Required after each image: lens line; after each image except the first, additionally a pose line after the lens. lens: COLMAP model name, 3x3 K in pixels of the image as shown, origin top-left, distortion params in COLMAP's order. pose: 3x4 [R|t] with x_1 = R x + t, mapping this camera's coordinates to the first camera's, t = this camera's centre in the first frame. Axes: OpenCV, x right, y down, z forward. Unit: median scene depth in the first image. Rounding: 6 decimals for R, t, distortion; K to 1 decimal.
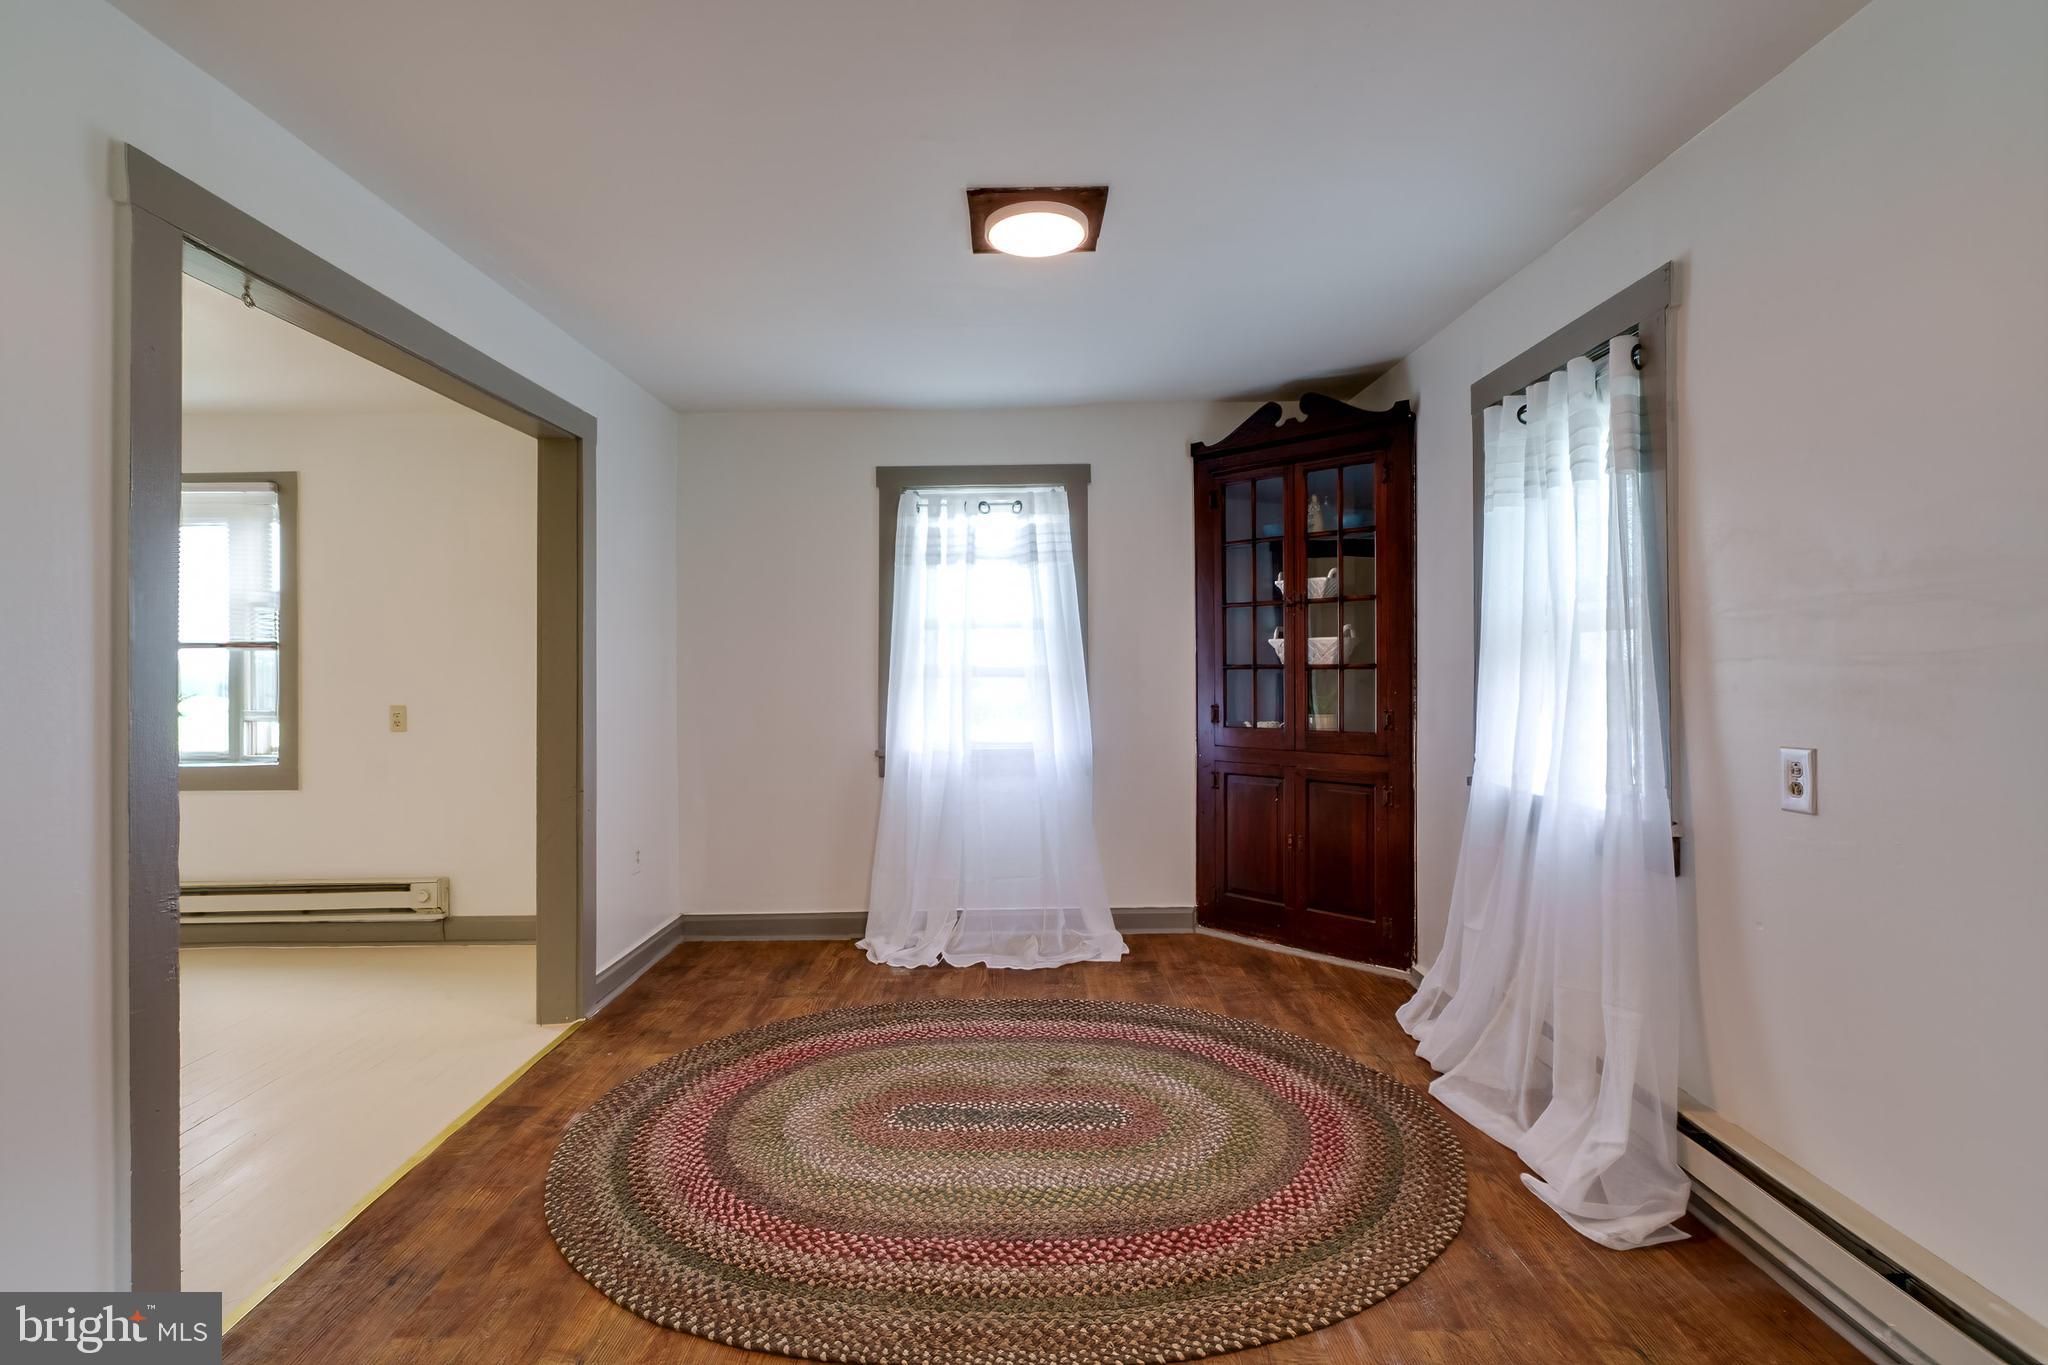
lens RADIAL K [[940.2, 0, 1030.4], [0, 940.2, 681.5], [0, 0, 1]] dist [-0.008079, 0.002893]
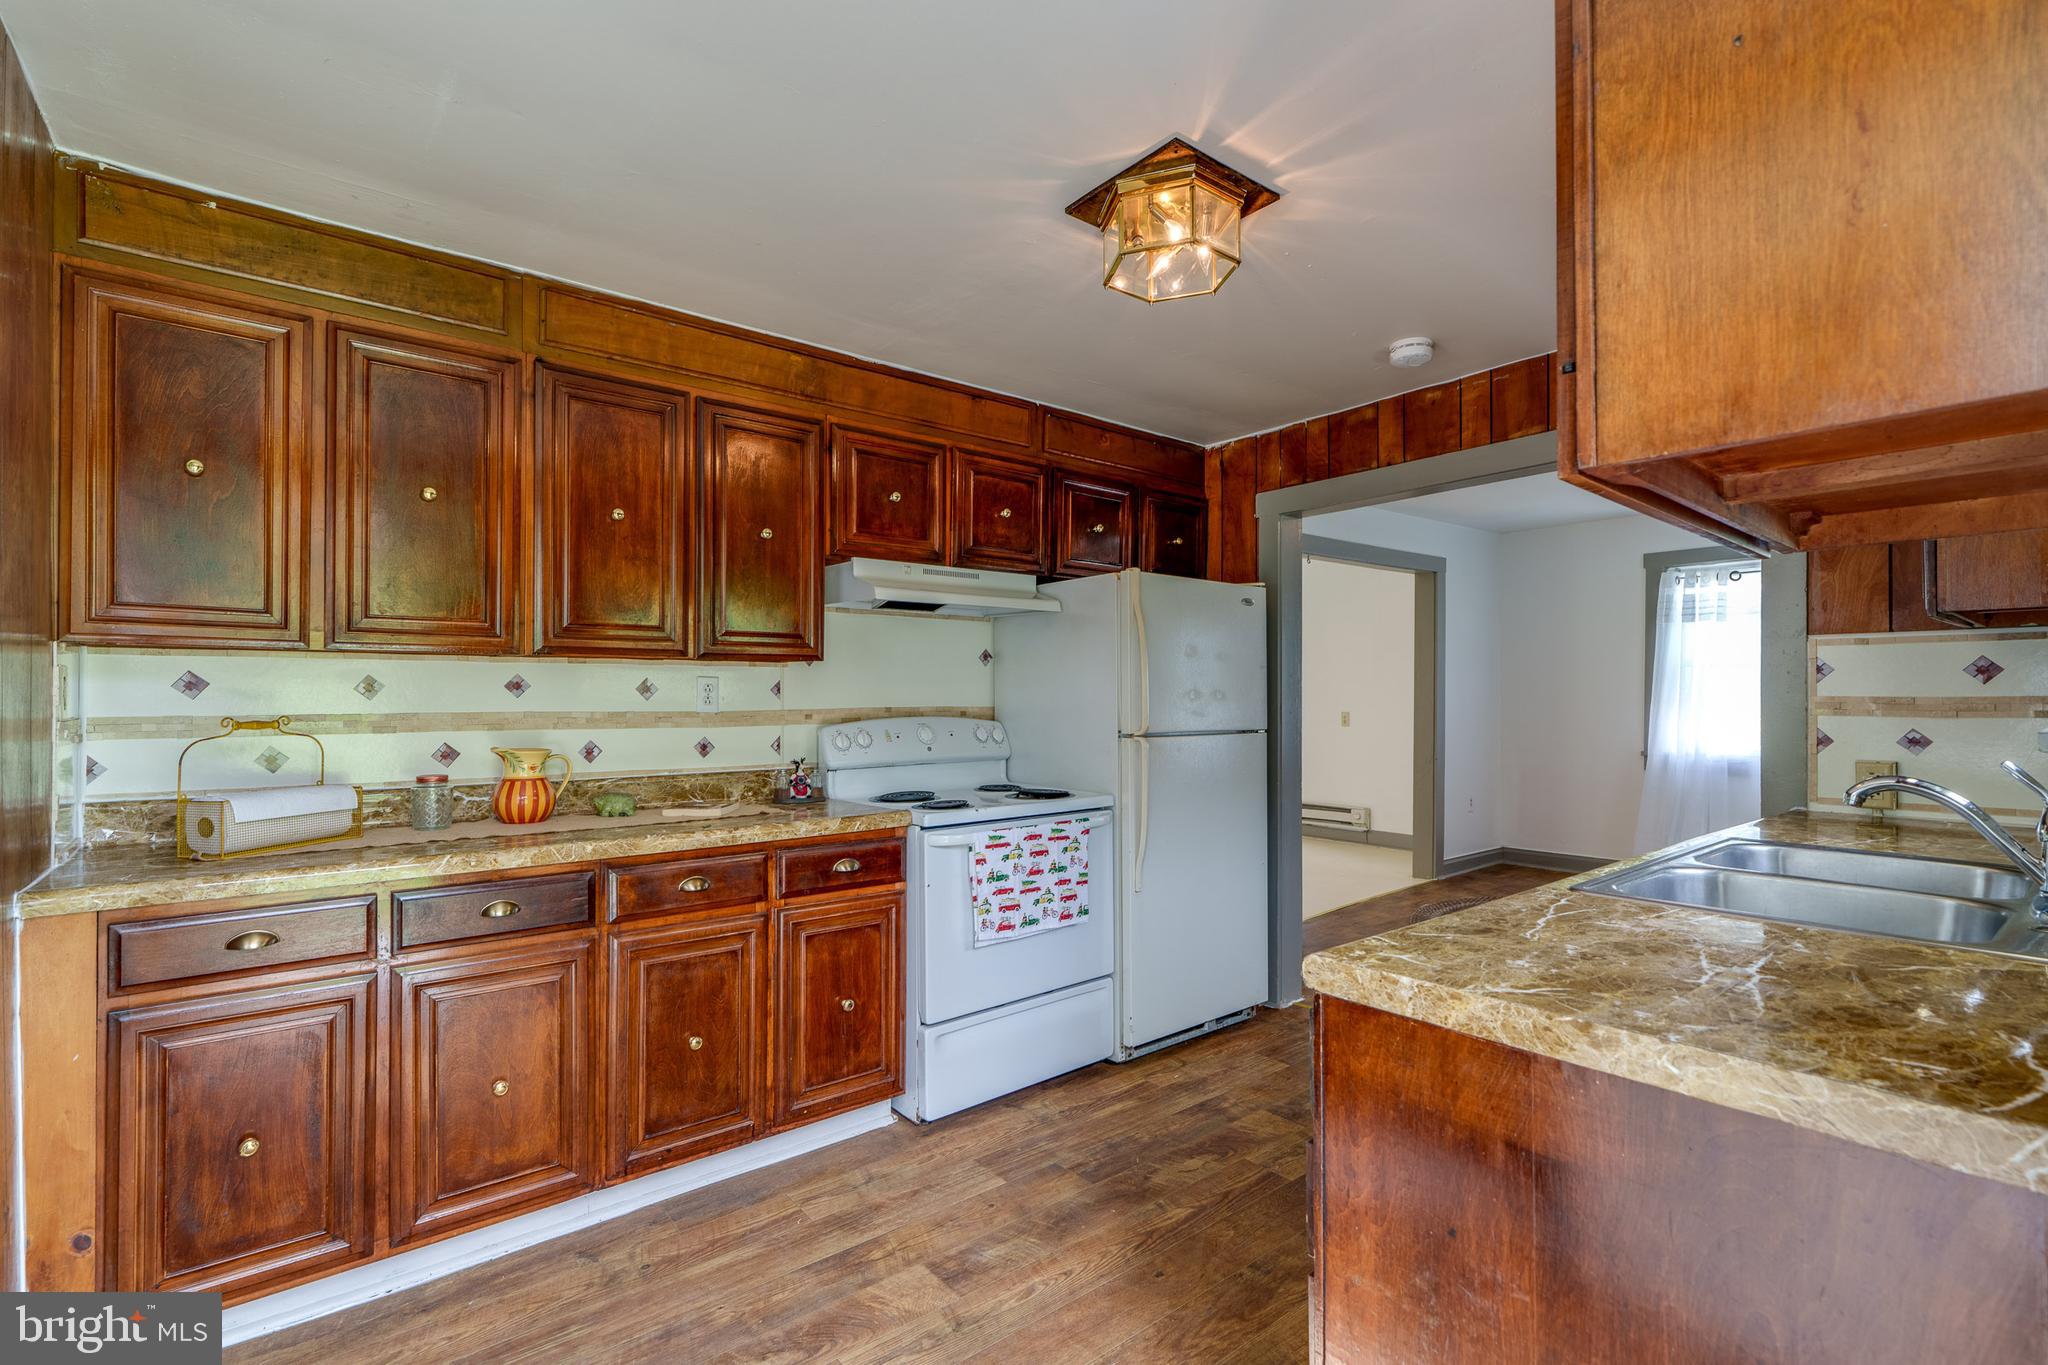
lens RADIAL K [[940.2, 0, 1016.4], [0, 940.2, 686.7], [0, 0, 1]] dist [-0.008079, 0.002893]
pose [[0.621102, 0.003482, -0.783722, 0.410693], [-0.011528, 0.999923, -0.004693, -0.007815], [0.783645, 0.011950, 0.621094, -0.724508]]
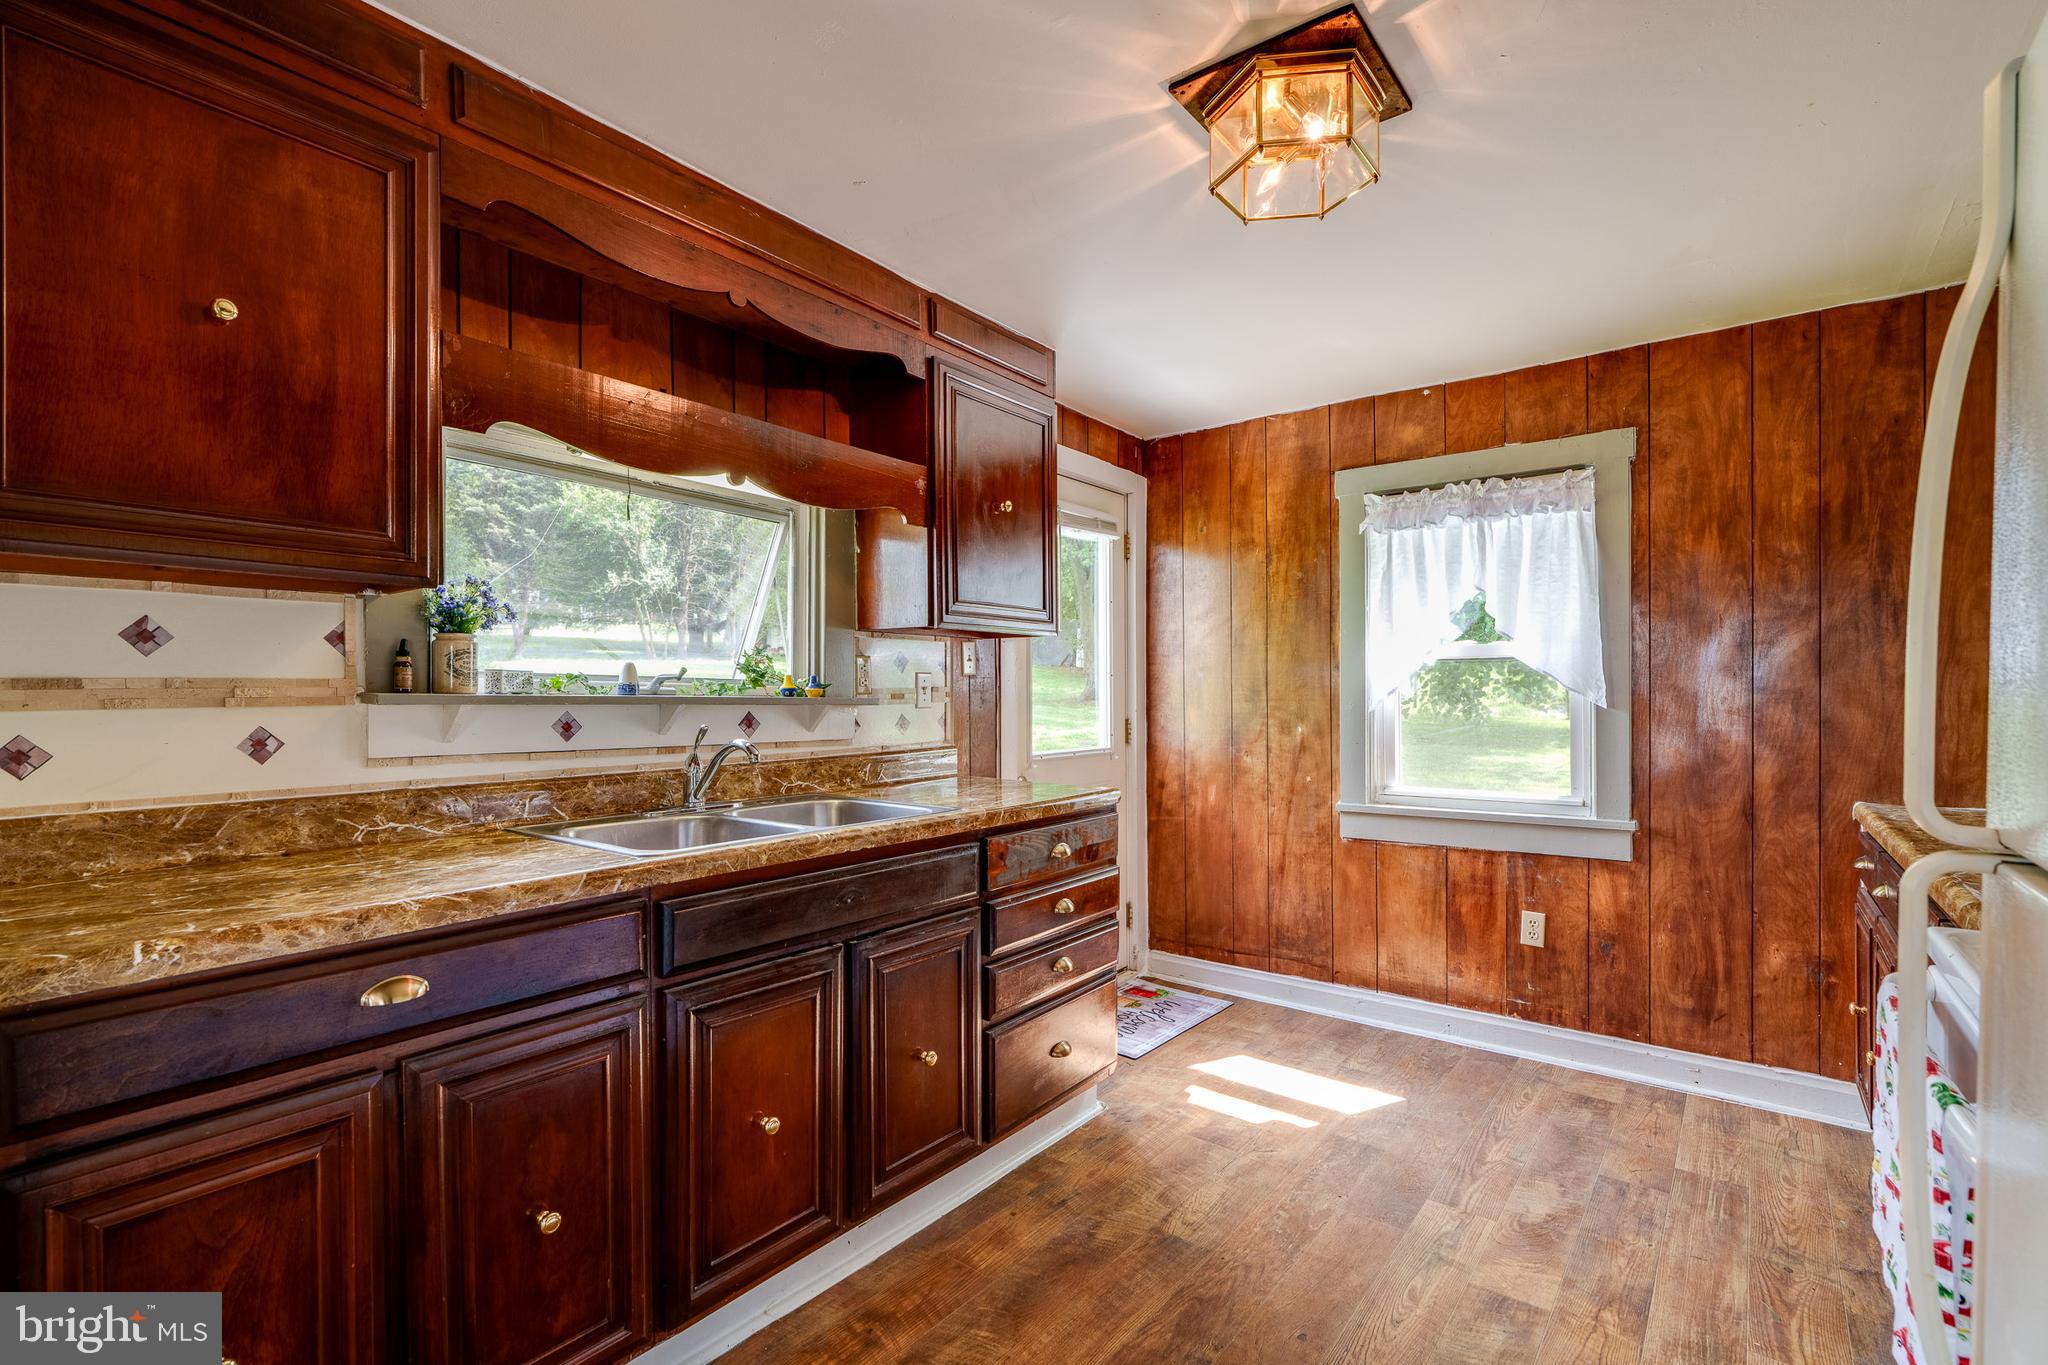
lens RADIAL K [[940.2, 0, 1016.9], [0, 940.2, 697.3], [0, 0, 1]] dist [-0.008079, 0.002893]
pose [[-0.787413, 0.006936, 0.616387, -0.154999], [0.013184, 0.999897, 0.005590, -0.002461], [-0.616285, 0.012528, -0.787423, 0.159845]]
